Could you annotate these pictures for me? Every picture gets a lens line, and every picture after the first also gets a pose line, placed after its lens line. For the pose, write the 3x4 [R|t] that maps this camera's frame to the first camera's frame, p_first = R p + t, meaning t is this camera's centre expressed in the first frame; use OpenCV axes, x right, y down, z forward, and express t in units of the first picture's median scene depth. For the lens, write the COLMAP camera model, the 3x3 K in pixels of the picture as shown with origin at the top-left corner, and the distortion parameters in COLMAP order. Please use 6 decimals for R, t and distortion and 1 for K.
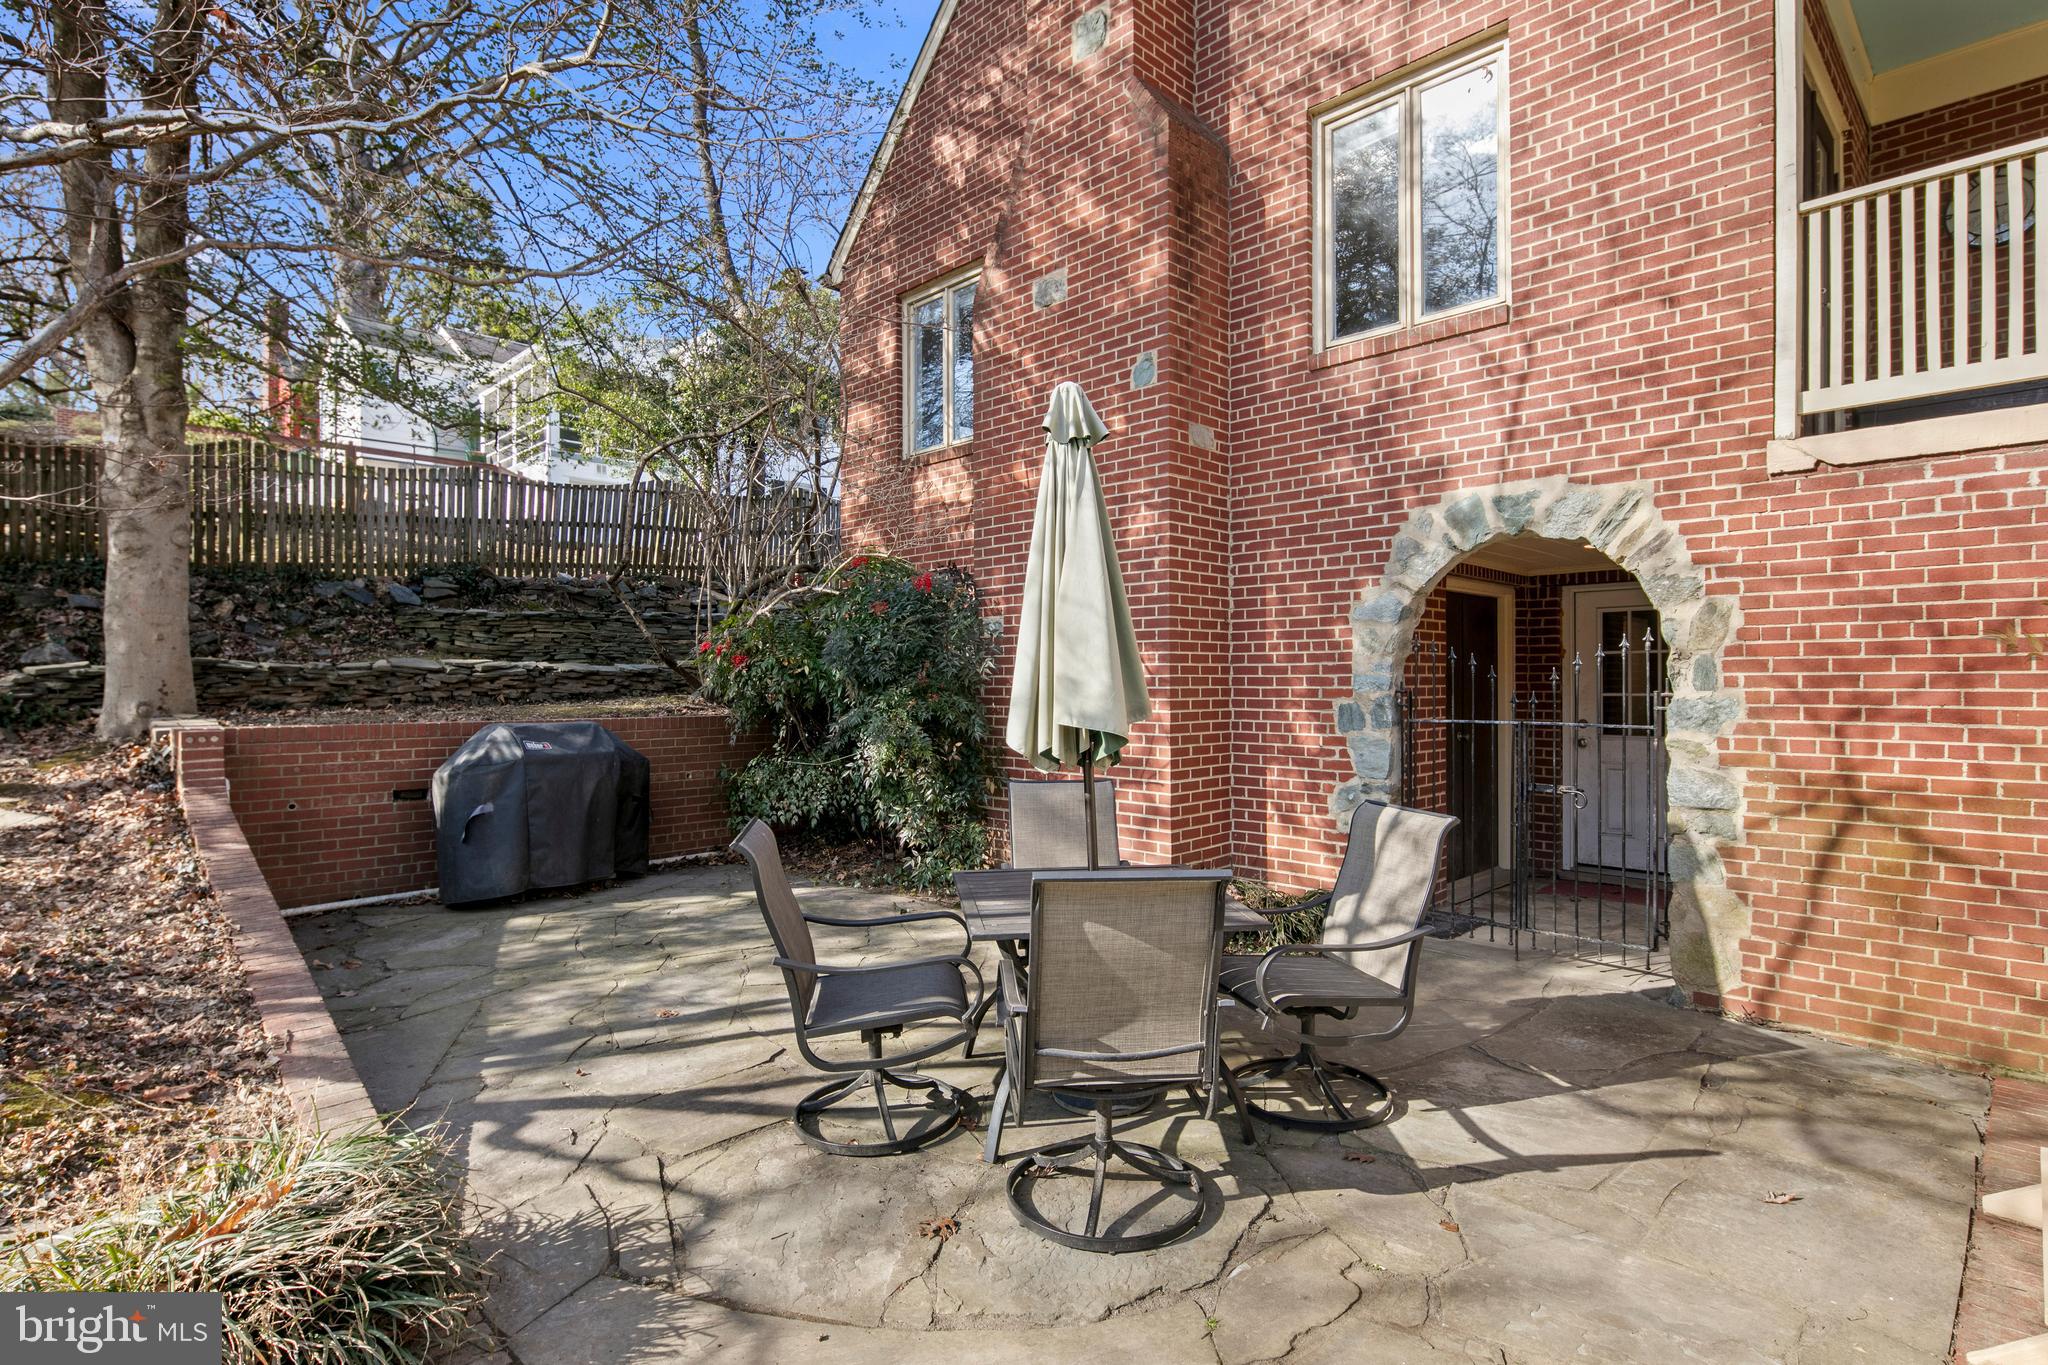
lens RADIAL K [[1009.7, 0, 1019.4], [0, 1009.7, 686.2], [0, 0, 1]] dist [0.006618, -0.003351]
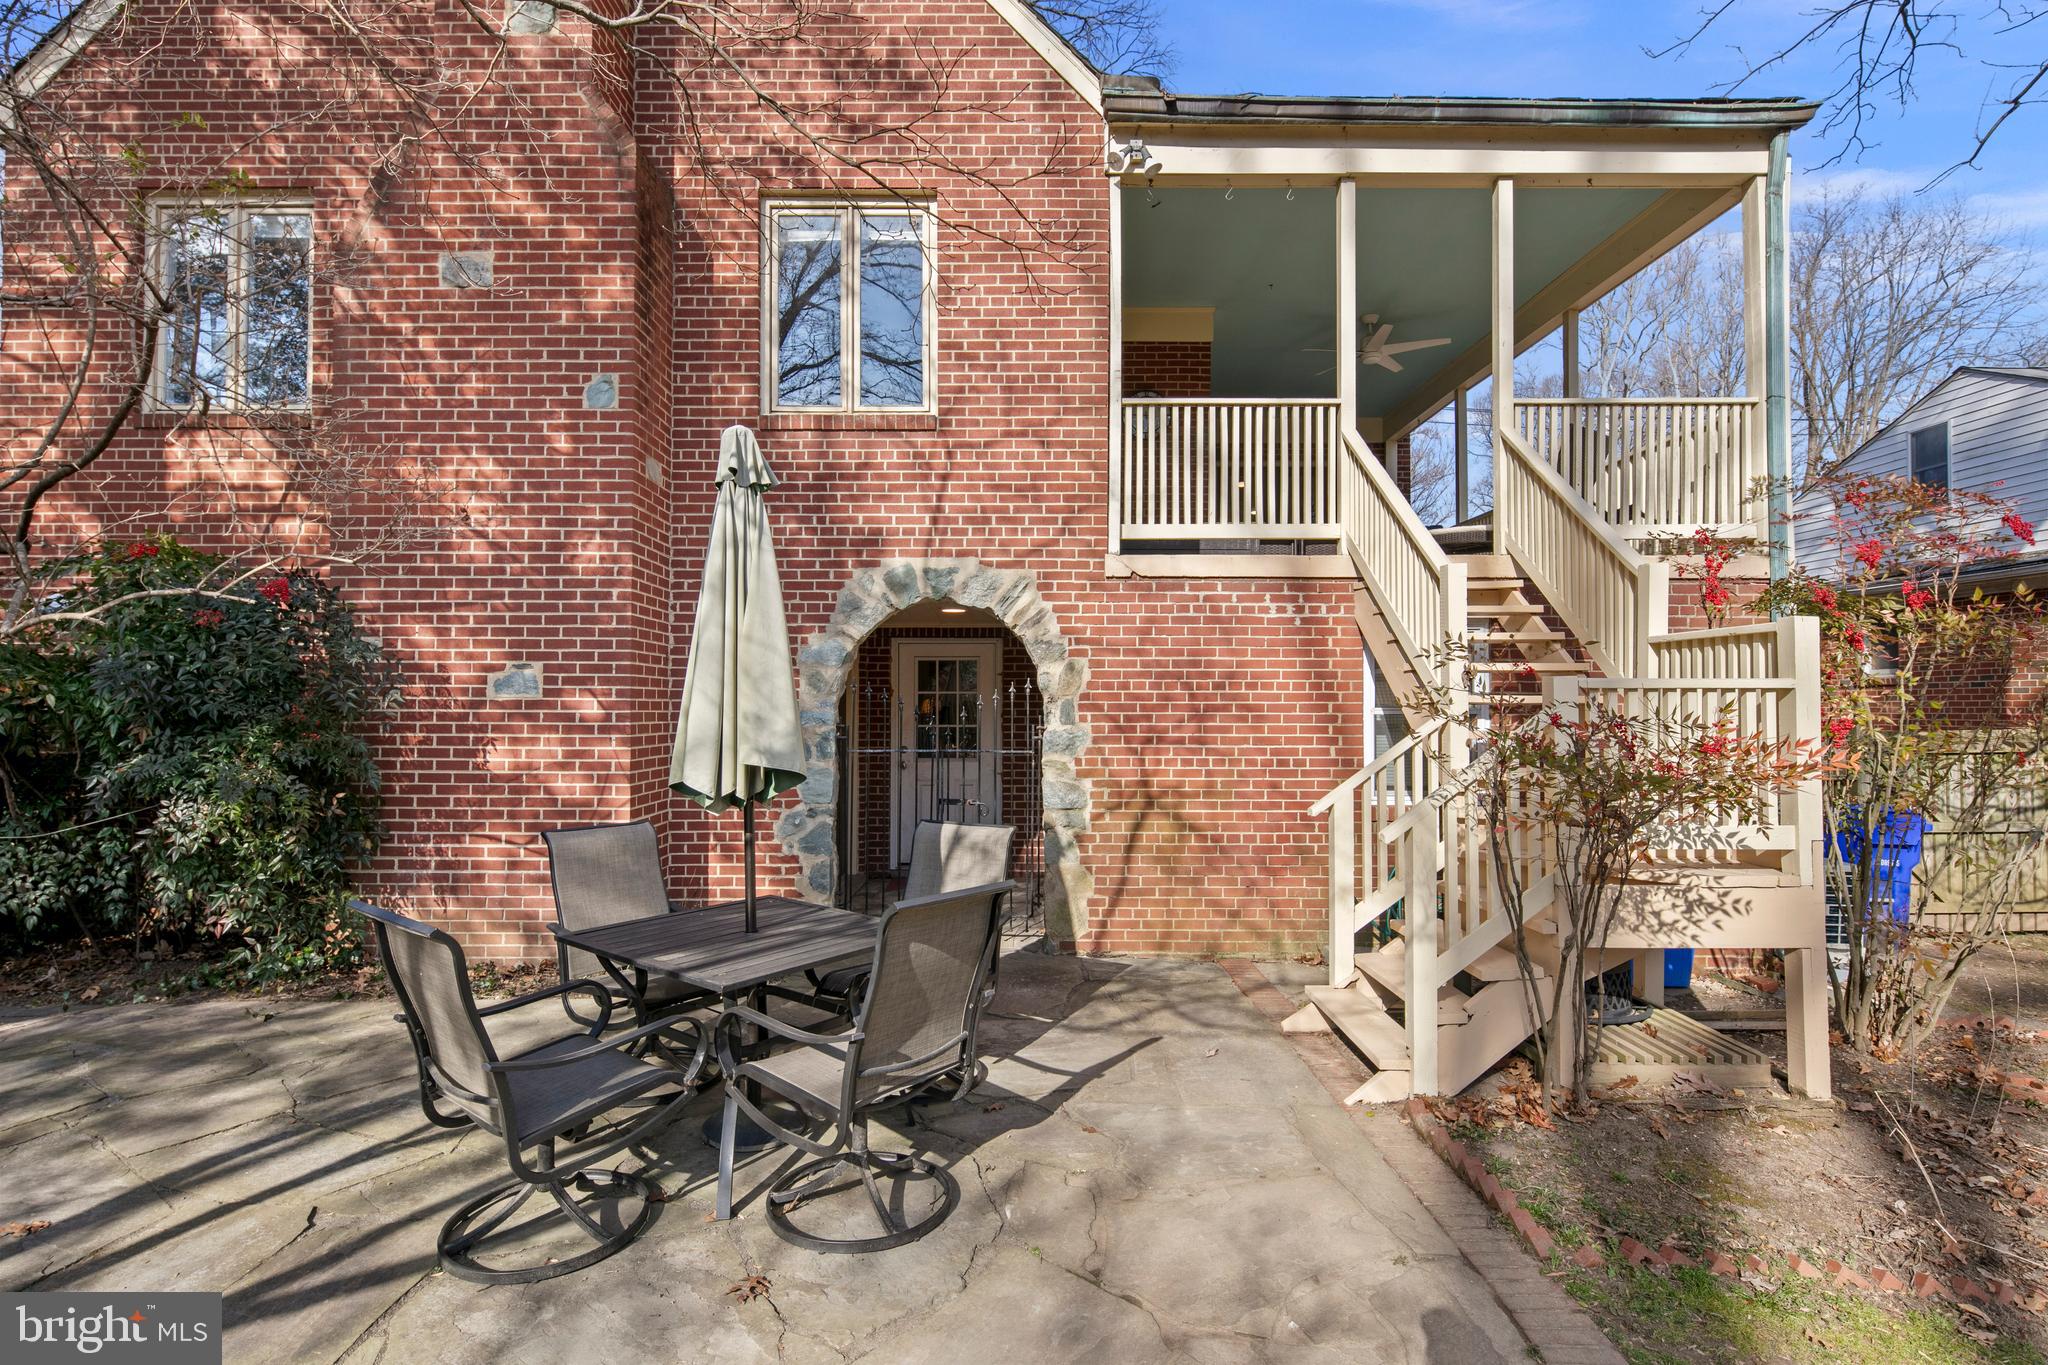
lens RADIAL K [[1009.7, 0, 986.0], [0, 1009.7, 695.4], [0, 0, 1]] dist [0.006618, -0.003351]
pose [[0.703528, 0.013113, 0.710546, -0.356101], [-0.000506, 0.999839, -0.017952, -0.010032], [-0.710667, 0.012270, 0.703421, 0.084056]]
